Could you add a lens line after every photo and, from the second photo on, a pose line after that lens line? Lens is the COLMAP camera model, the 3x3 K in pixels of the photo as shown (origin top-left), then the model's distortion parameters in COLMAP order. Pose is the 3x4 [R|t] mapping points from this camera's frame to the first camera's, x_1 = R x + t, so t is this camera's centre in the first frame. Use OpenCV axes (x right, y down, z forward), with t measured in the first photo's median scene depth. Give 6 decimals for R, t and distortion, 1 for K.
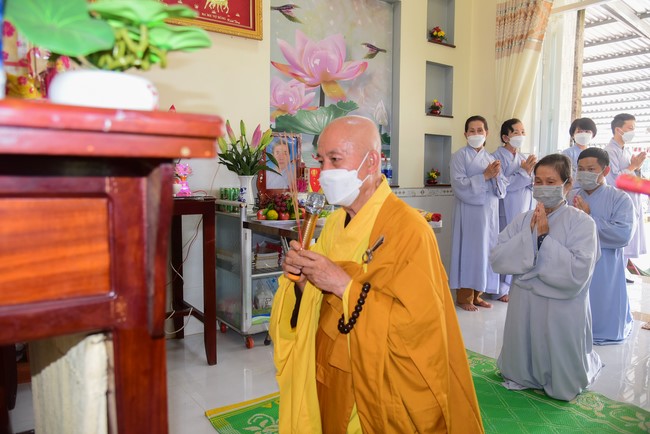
lens RADIAL K [[499.7, 0, 334.8], [0, 499.7, 227.7], [0, 0, 1]] dist [-0.059828, 0.040271]
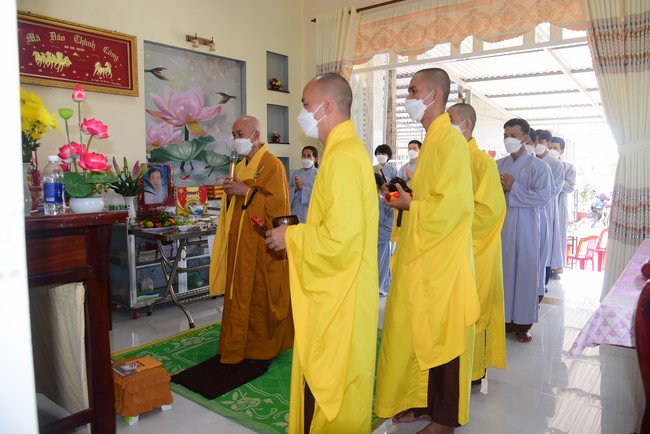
lens RADIAL K [[437.6, 0, 330.3], [0, 437.6, 213.3], [0, 0, 1]] dist [-0.044862, 0.005966]
pose [[0.964996, -0.033295, 0.260143, 0.039993], [0.038792, 0.999119, -0.016022, -0.012087], [-0.259381, 0.025553, 0.965437, -0.261642]]
